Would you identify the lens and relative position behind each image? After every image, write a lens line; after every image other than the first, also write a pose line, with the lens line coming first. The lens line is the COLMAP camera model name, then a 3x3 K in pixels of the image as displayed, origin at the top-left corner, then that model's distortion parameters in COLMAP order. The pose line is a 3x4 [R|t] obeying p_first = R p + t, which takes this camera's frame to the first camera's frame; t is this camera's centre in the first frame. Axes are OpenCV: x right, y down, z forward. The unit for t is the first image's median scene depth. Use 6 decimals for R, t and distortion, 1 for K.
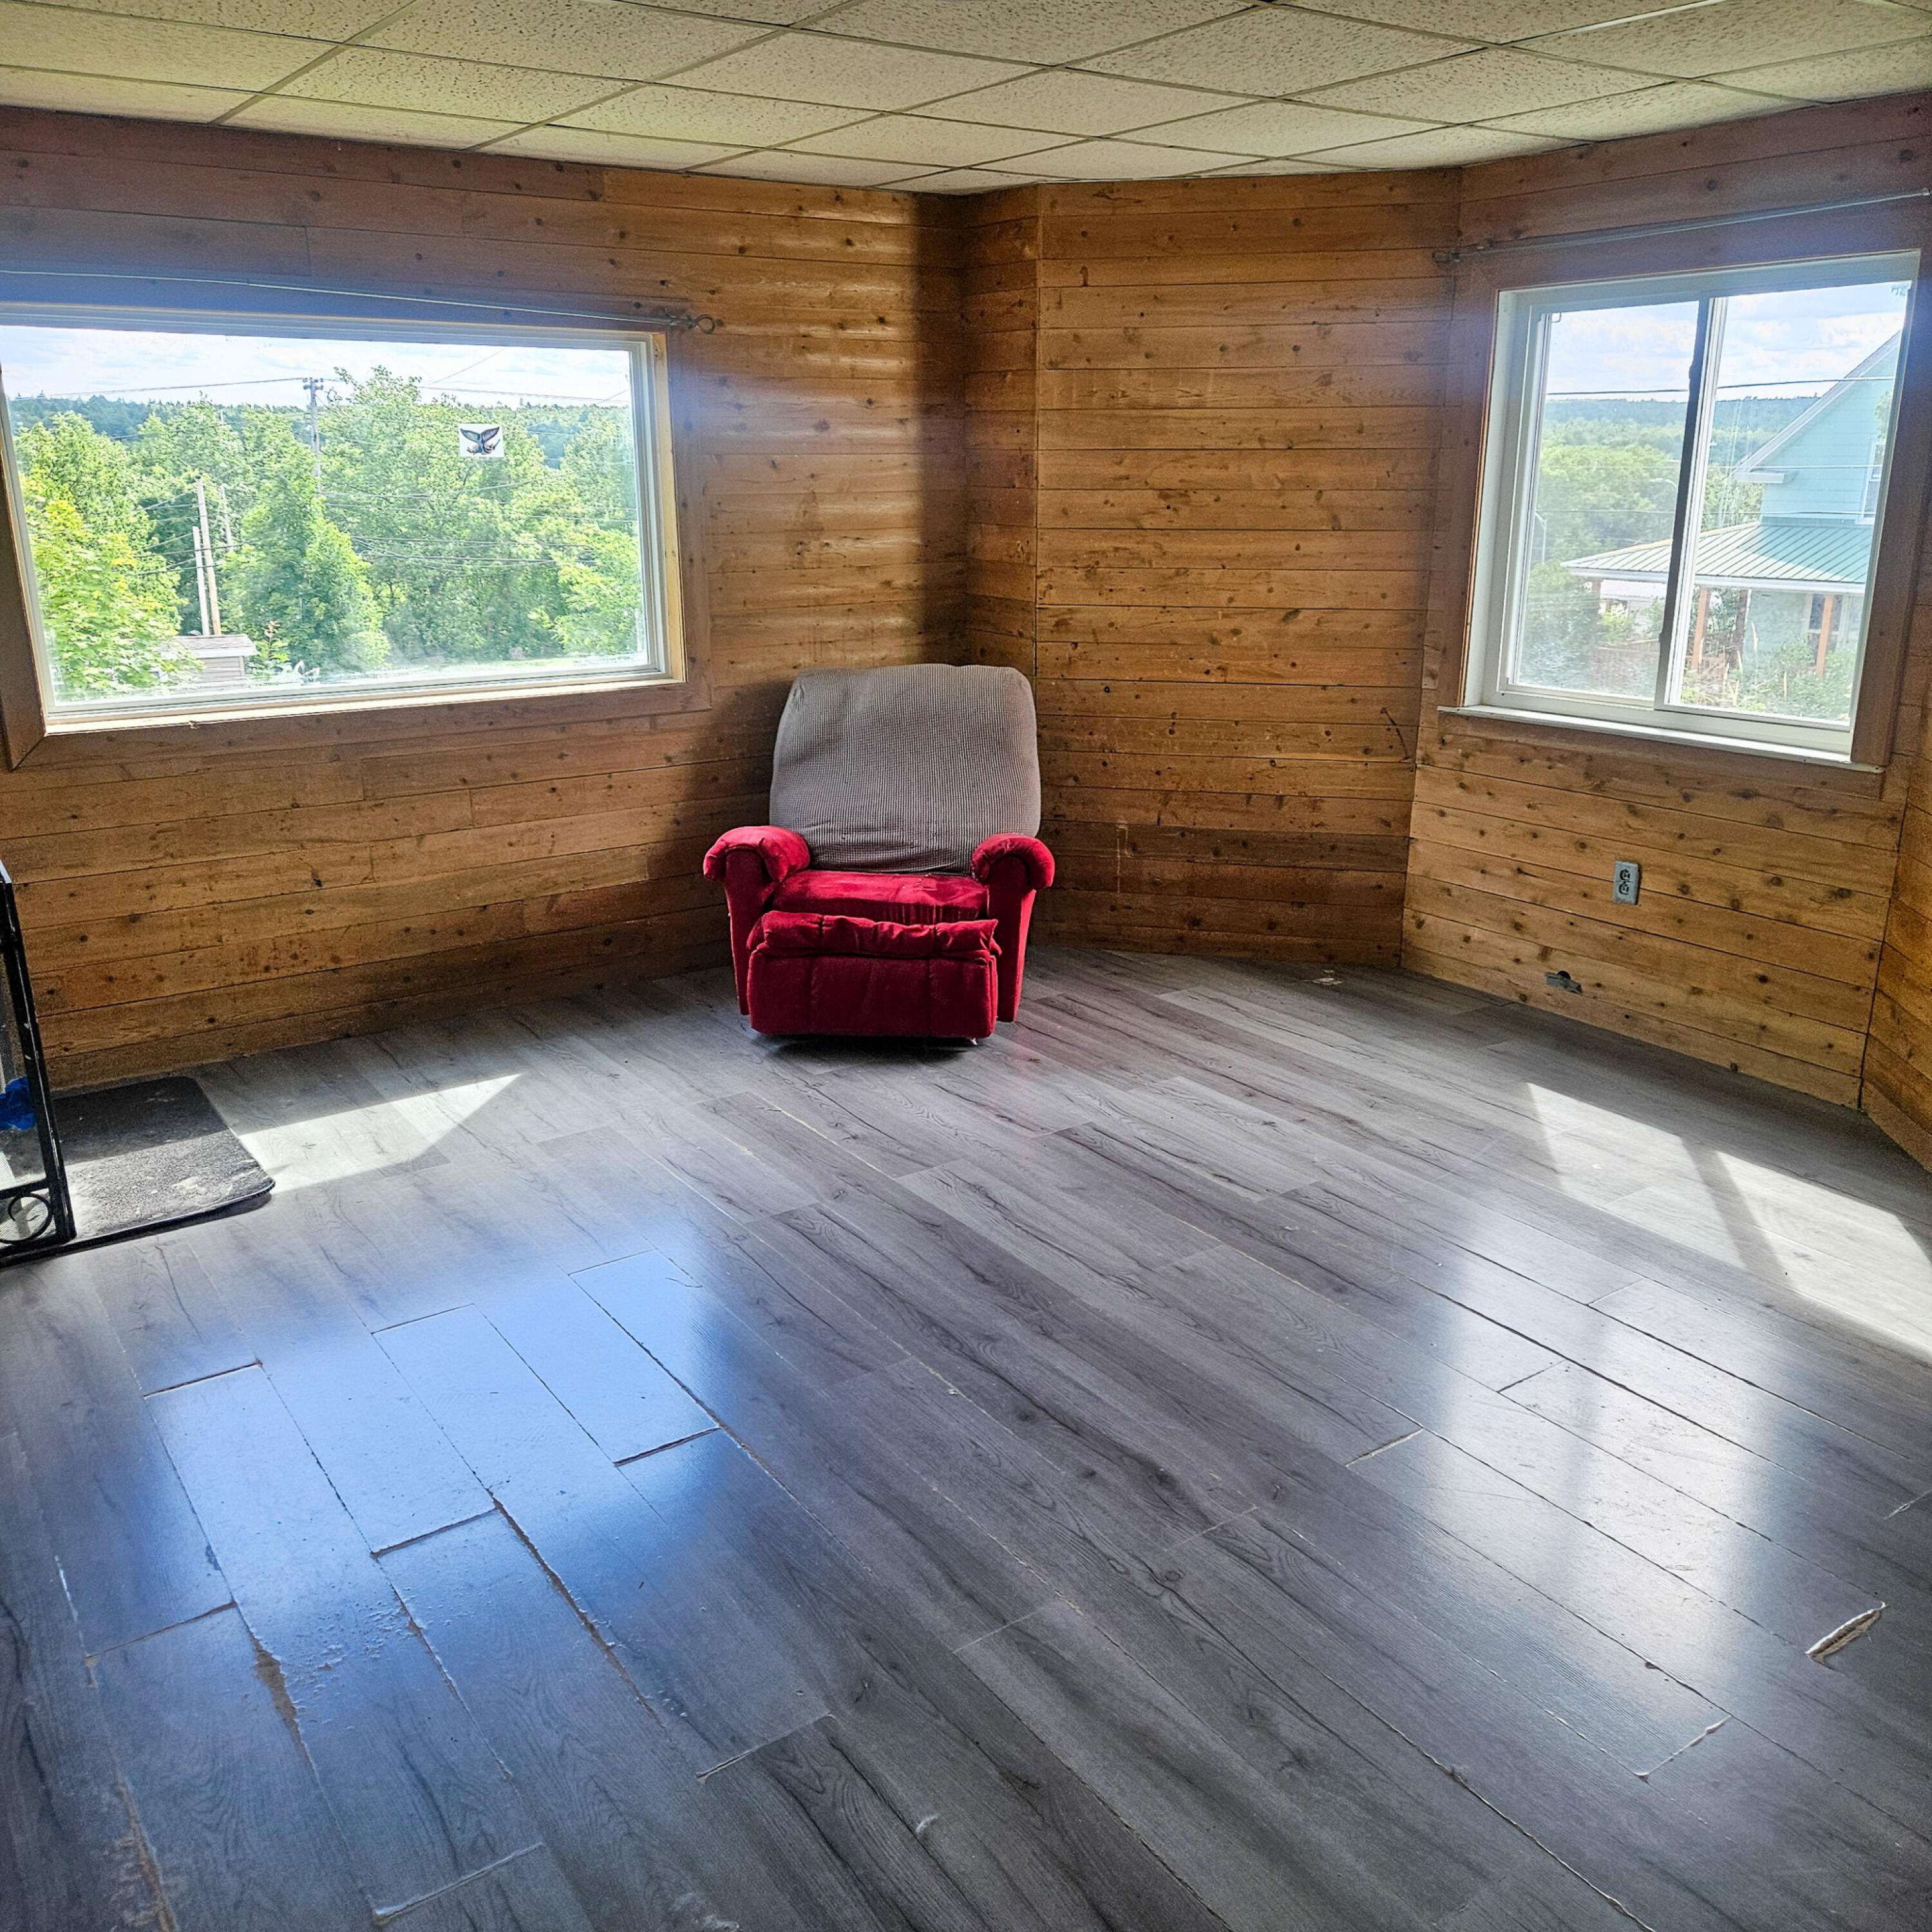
lens RADIAL K [[1720.1, 0, 980.7], [0, 1720.1, 971.0], [0, 0, 1]] dist [0.072322, -0.064714]
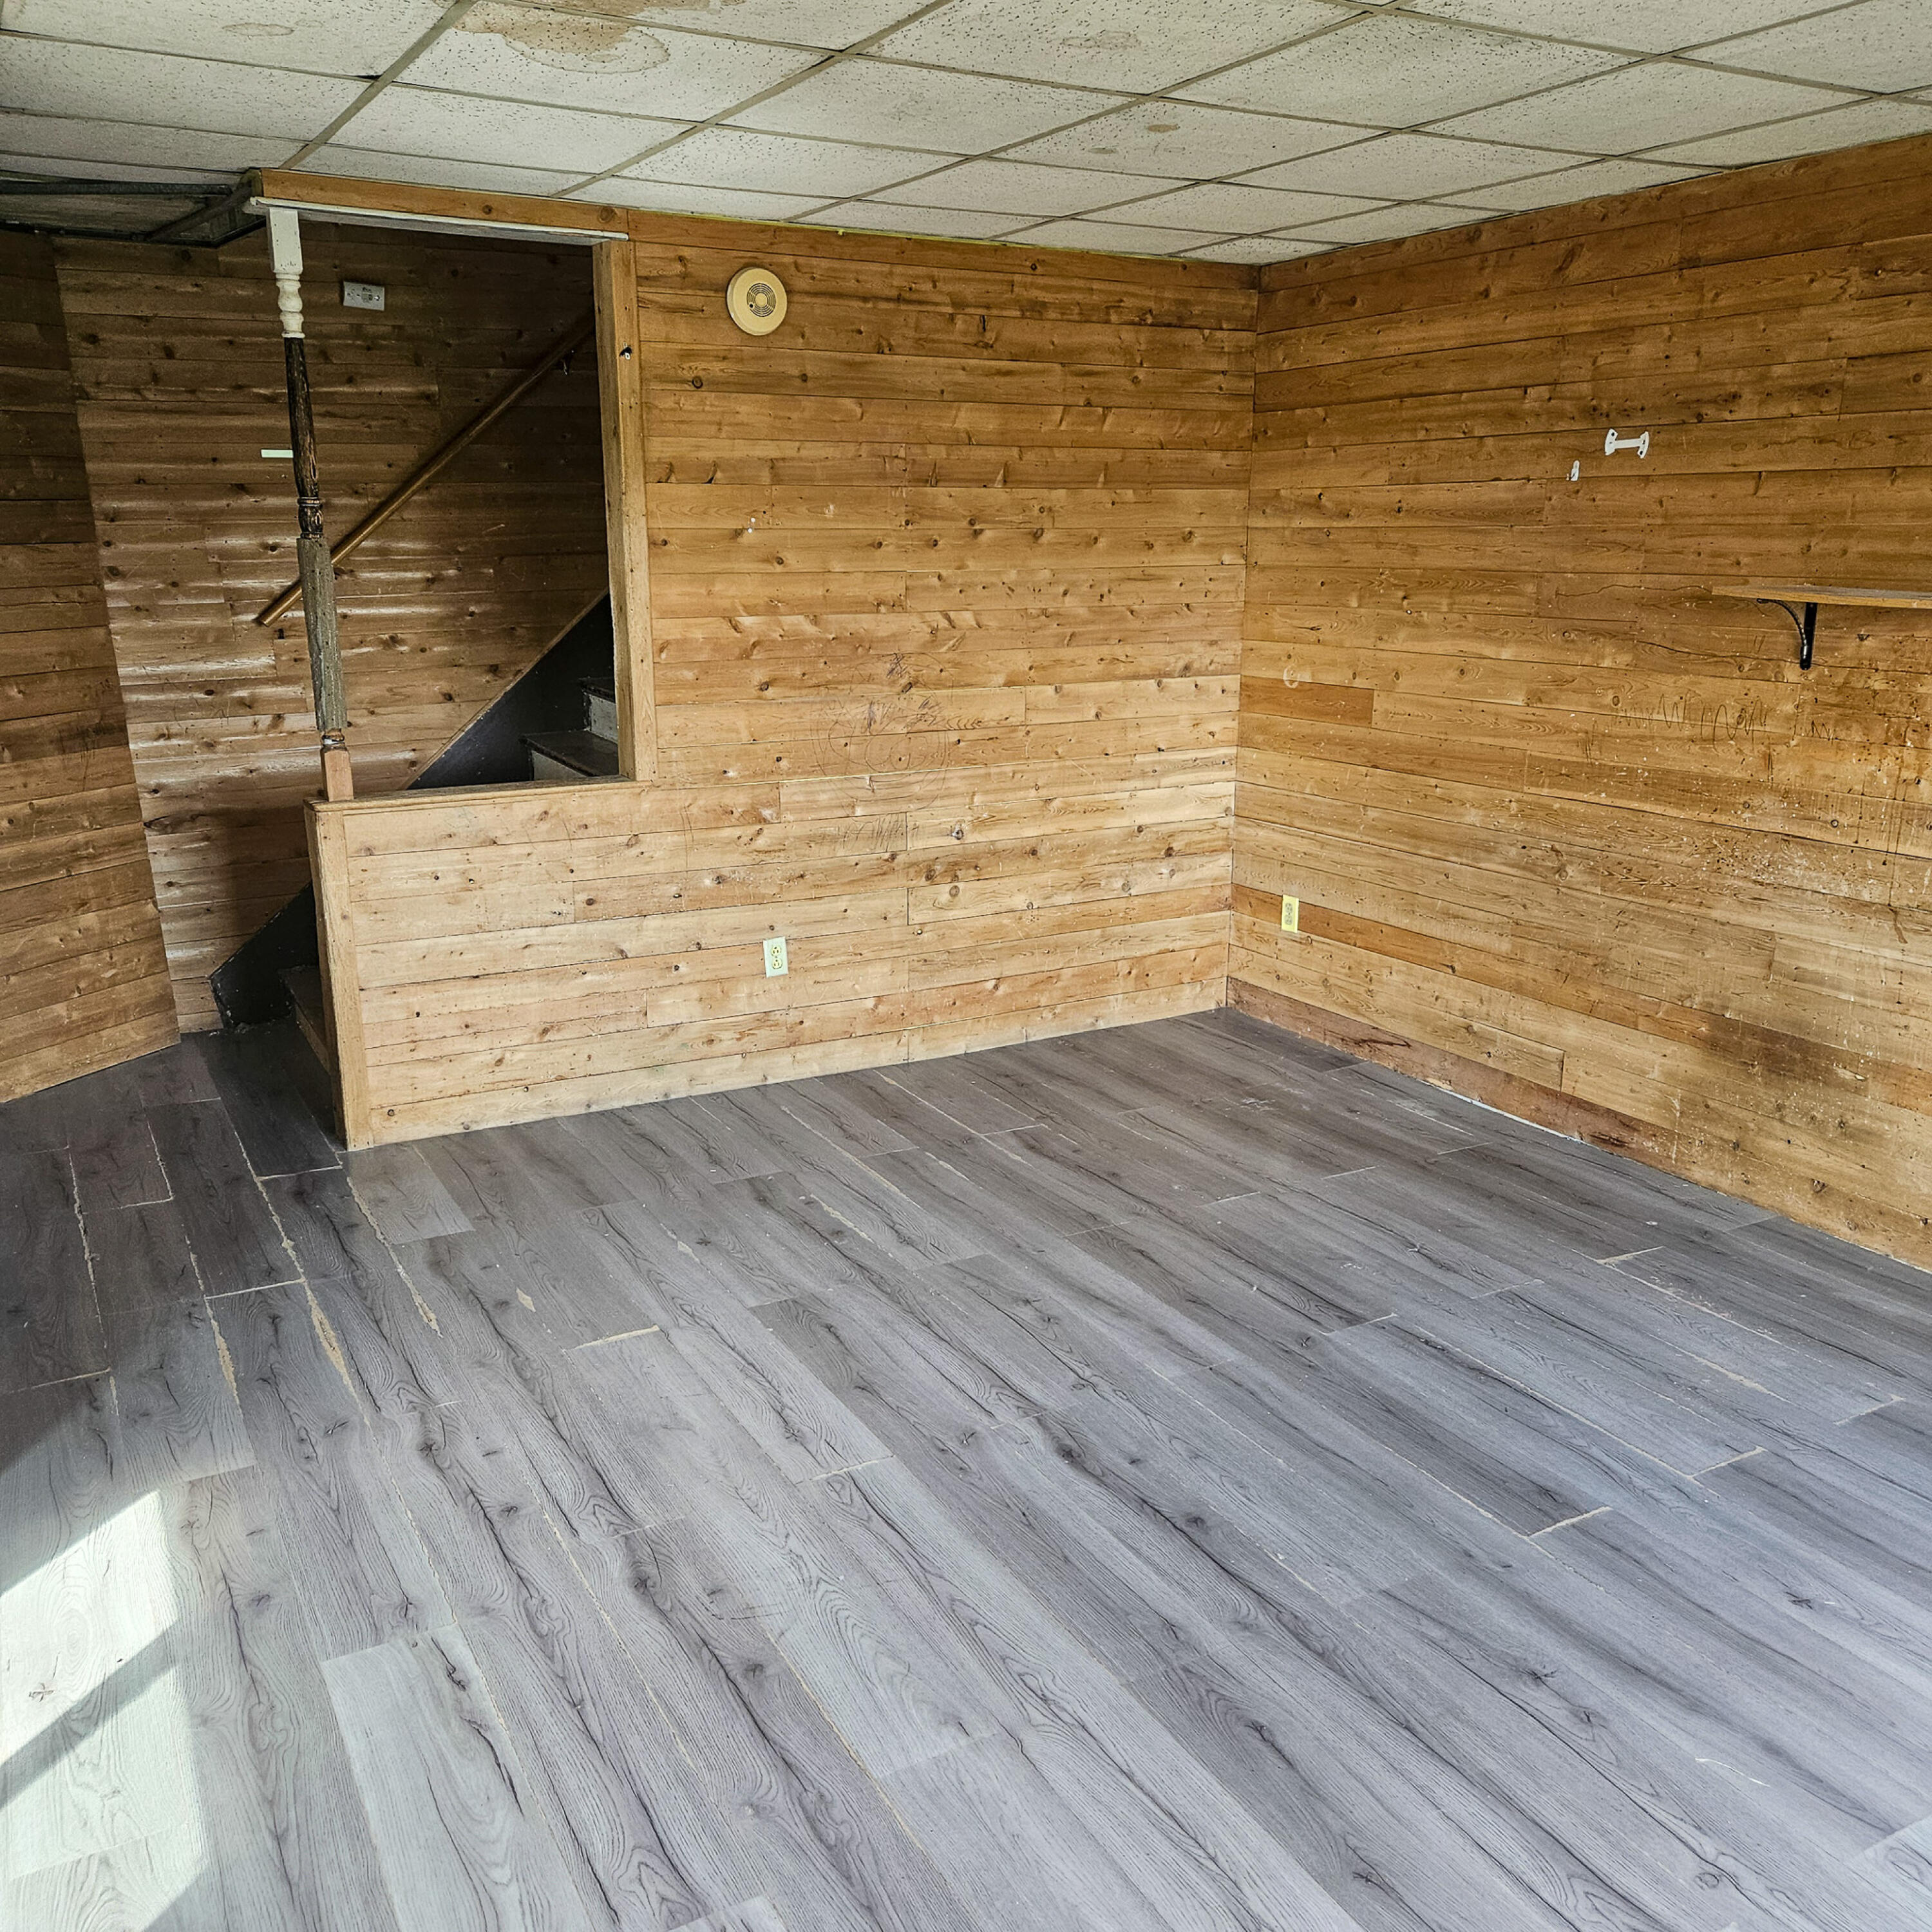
lens RADIAL K [[1720.1, 0, 975.1], [0, 1720.1, 956.2], [0, 0, 1]] dist [0.072322, -0.064714]
pose [[-0.995318, -0.023560, 0.093741, 0.041610], [0.028006, 0.857942, 0.512982, -0.318028], [-0.092510, 0.513206, -0.853265, 1.067205]]
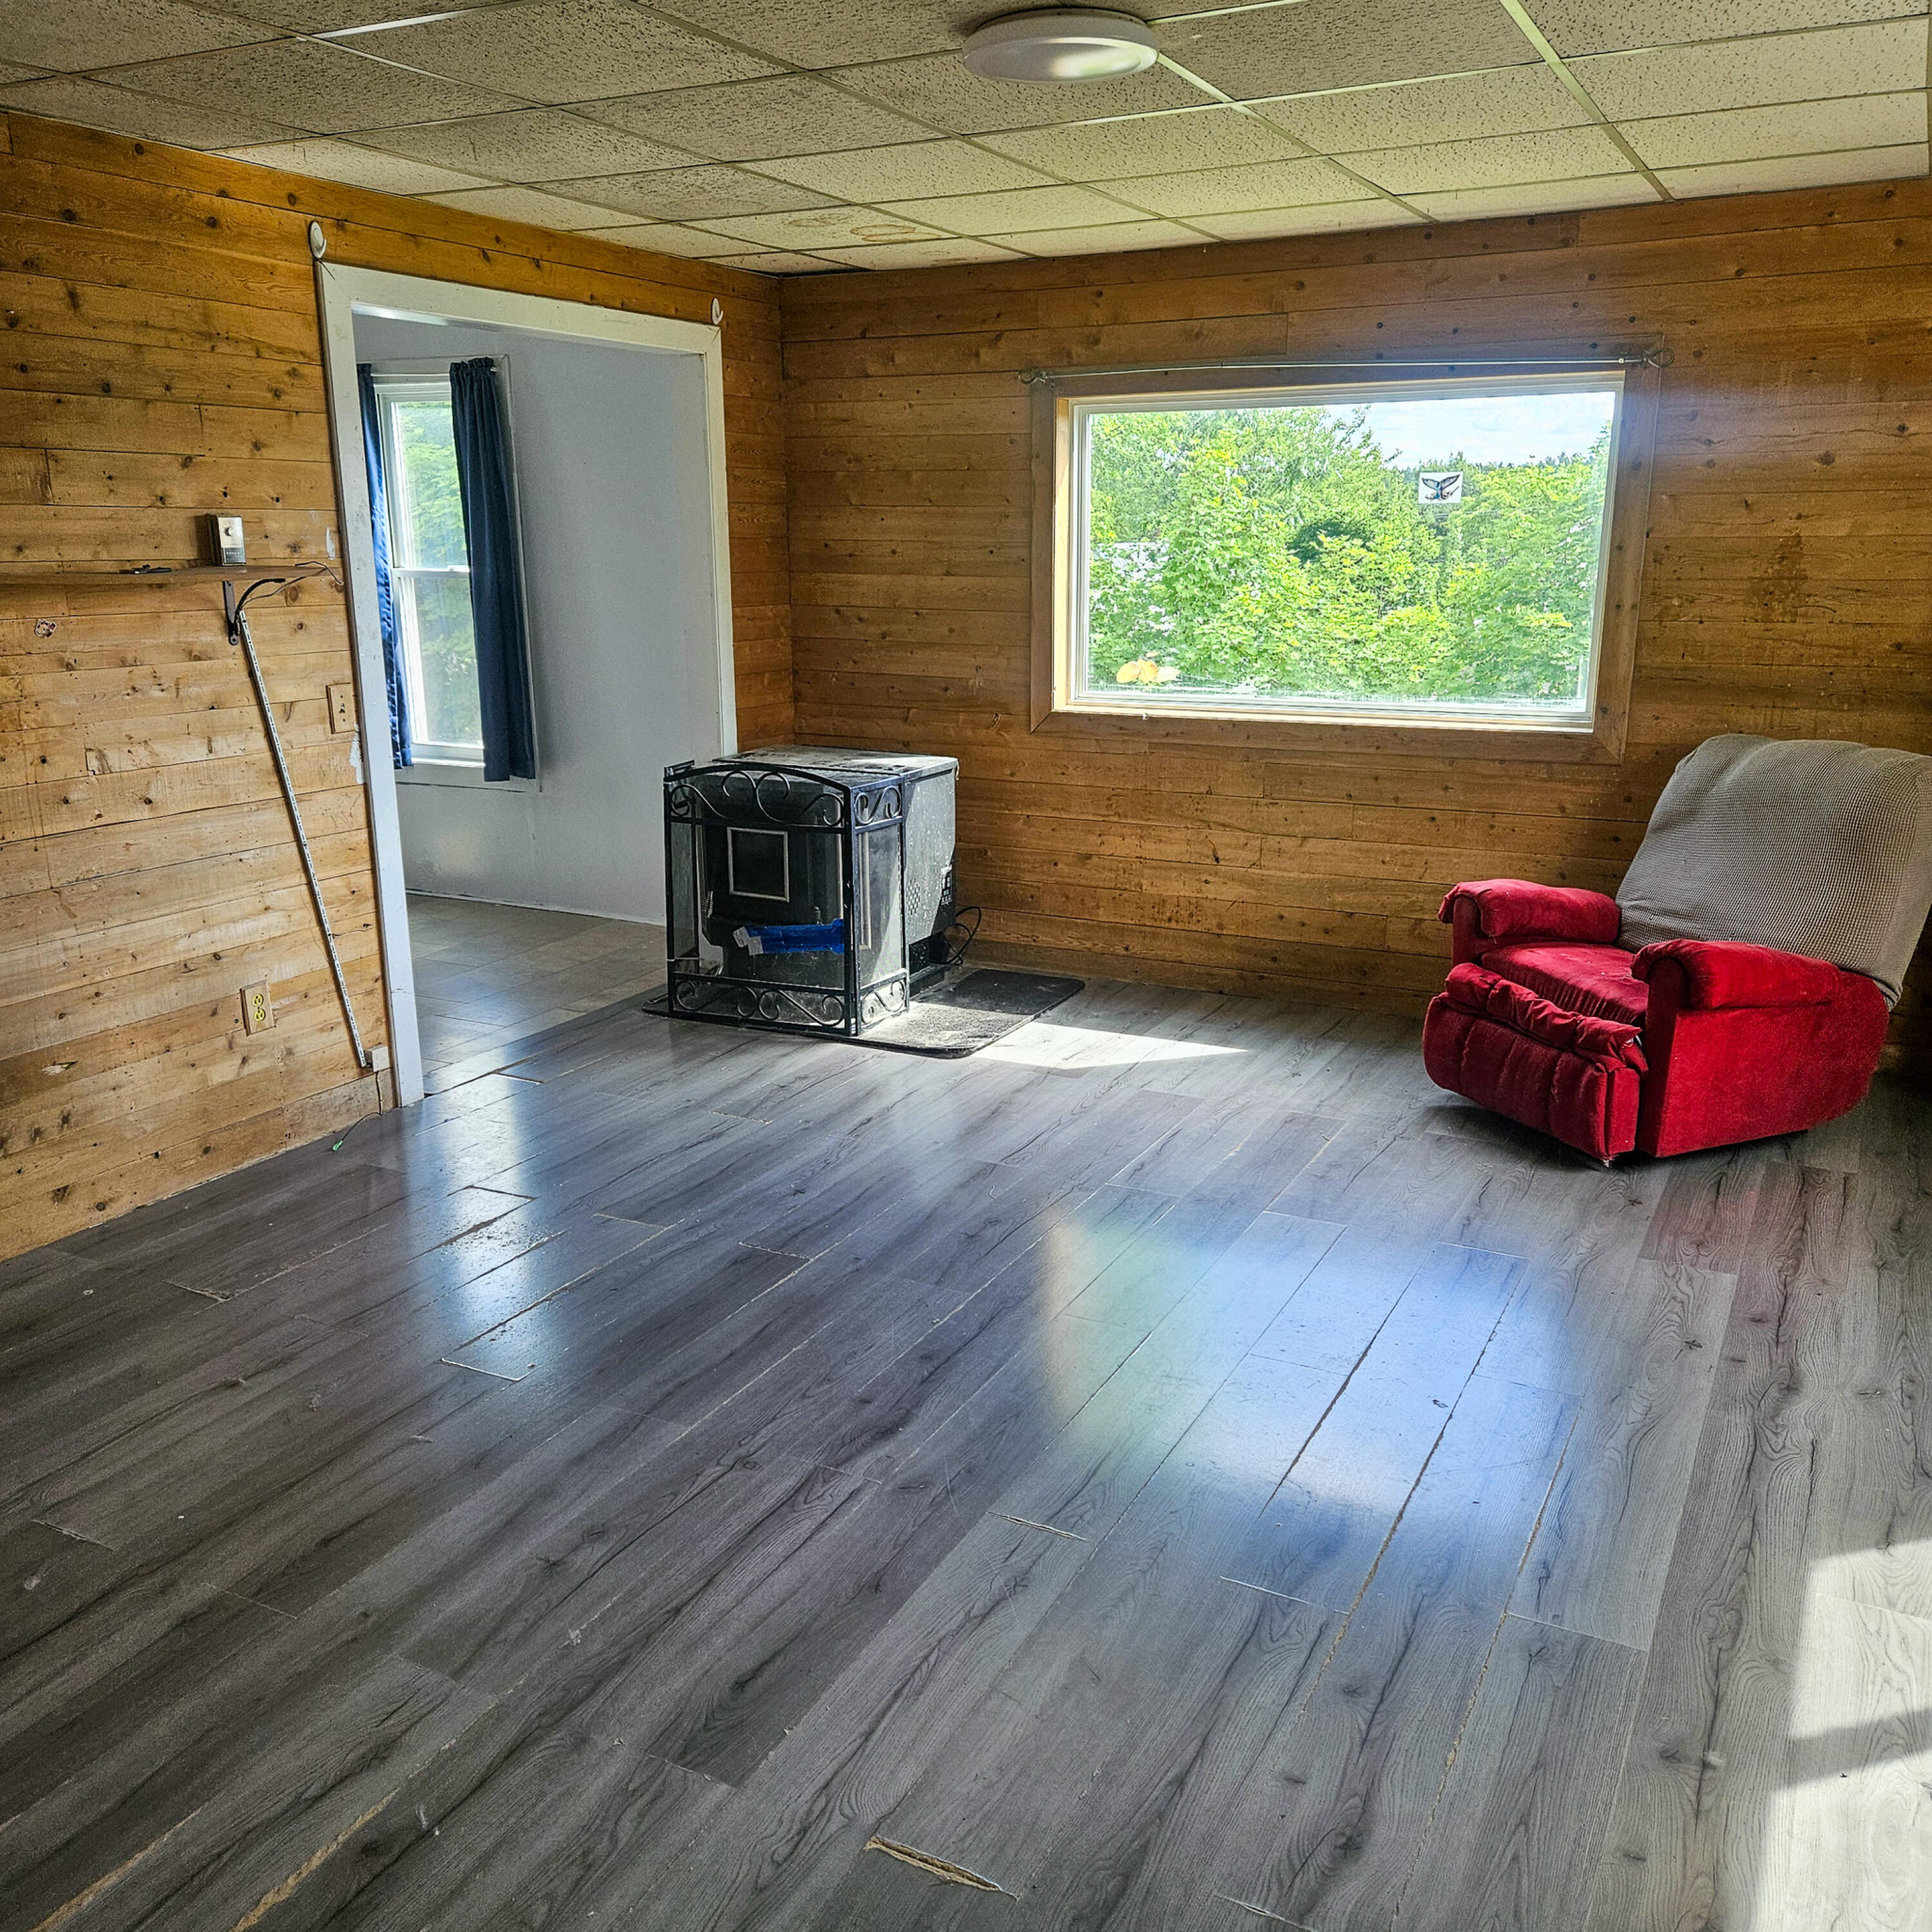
lens RADIAL K [[1720.1, 0, 930.5], [0, 1720.1, 966.1], [0, 0, 1]] dist [0.072322, -0.064714]
pose [[0.441652, 0.222777, -0.869088, 0.593698], [-0.255913, 0.959720, 0.115959, -0.069140], [0.859914, 0.171197, 0.480874, 0.278182]]
